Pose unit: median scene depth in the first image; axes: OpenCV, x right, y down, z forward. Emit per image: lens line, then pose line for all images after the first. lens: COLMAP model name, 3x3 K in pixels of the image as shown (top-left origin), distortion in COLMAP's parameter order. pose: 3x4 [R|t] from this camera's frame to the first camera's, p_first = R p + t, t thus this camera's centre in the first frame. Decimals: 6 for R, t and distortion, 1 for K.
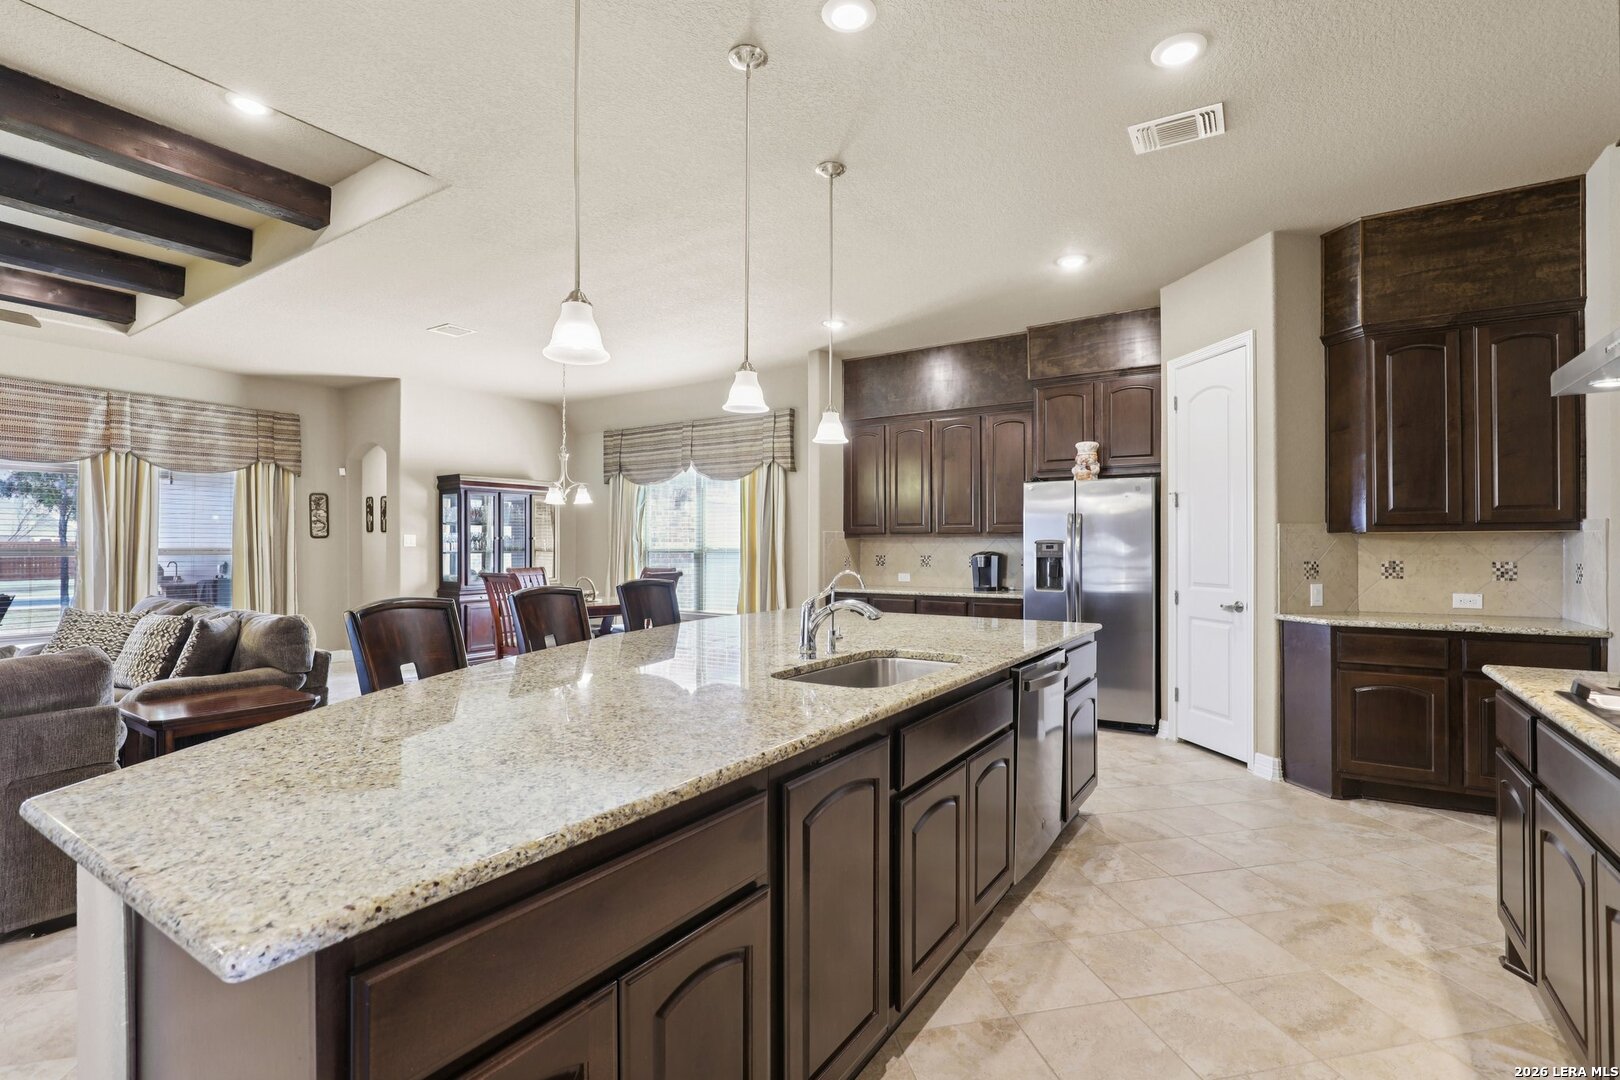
lens RADIAL K [[743.6, 0, 818.8], [0, 743.6, 546.4], [0, 0, 1]] dist [-0.016688, 0.003550]
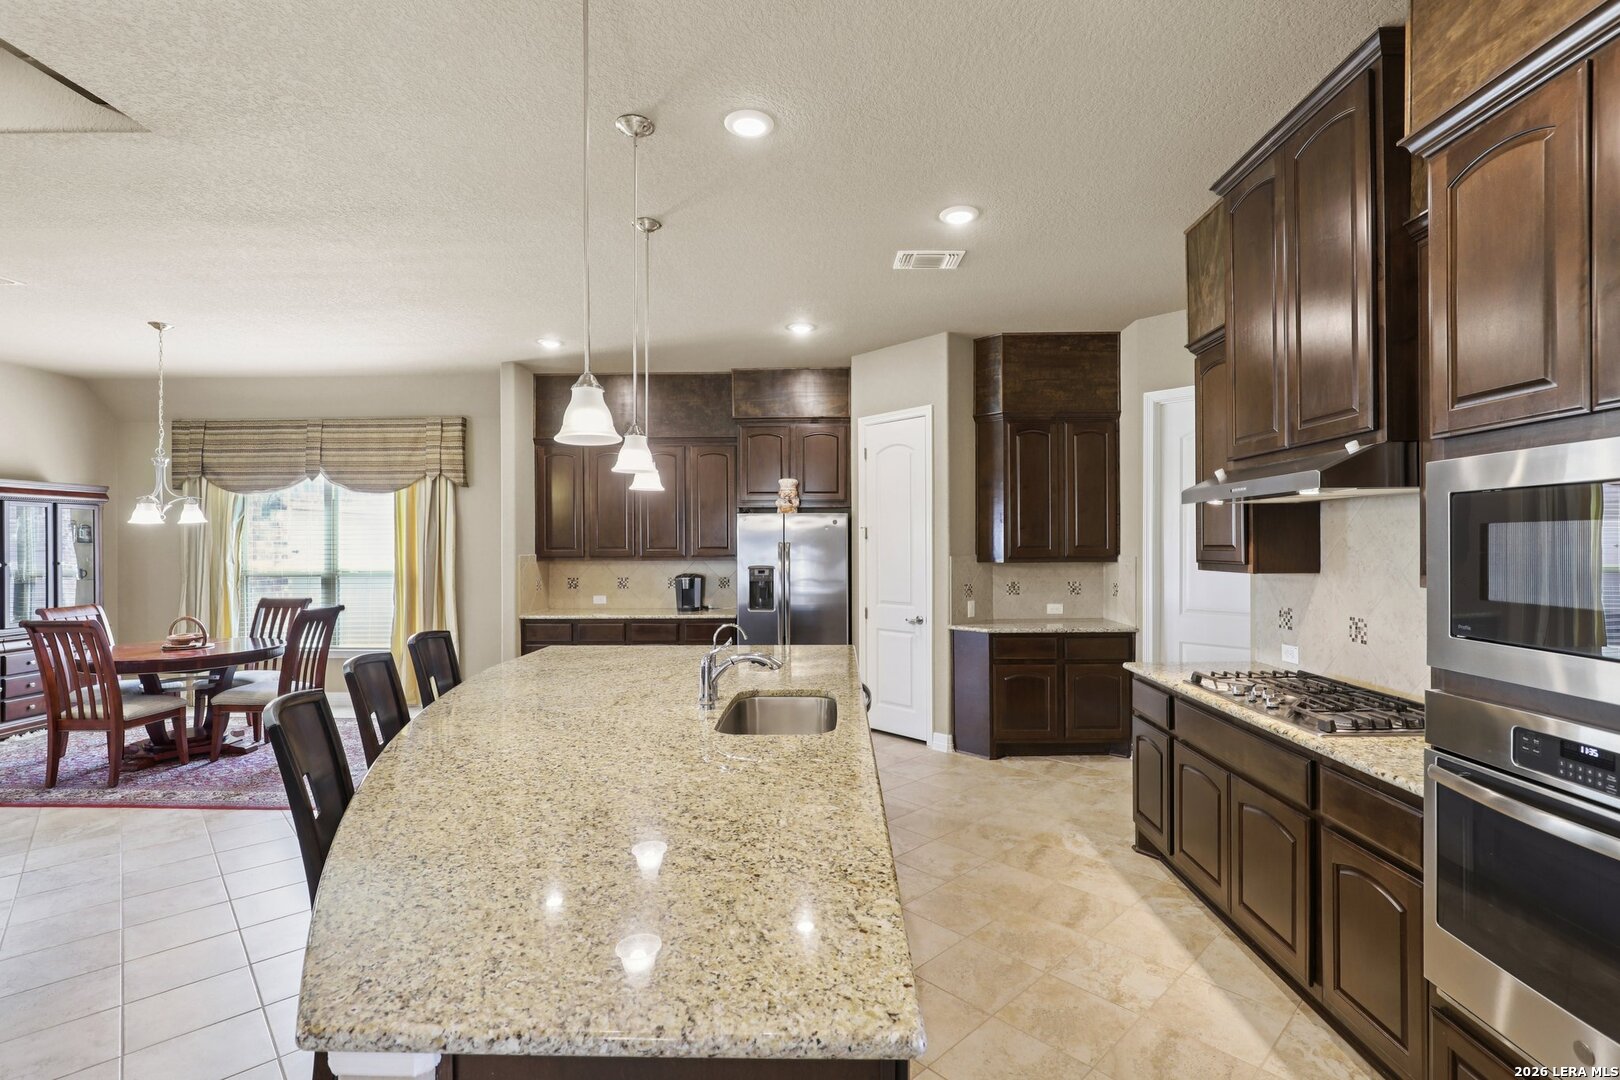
lens RADIAL K [[743.6, 0, 822.9], [0, 743.6, 552.9], [0, 0, 1]] dist [-0.016688, 0.003550]
pose [[0.851981, -0.009607, 0.523484, -0.236970], [0.004954, 0.999935, 0.010287, -0.046786], [-0.523548, -0.006171, 0.851974, -0.003702]]
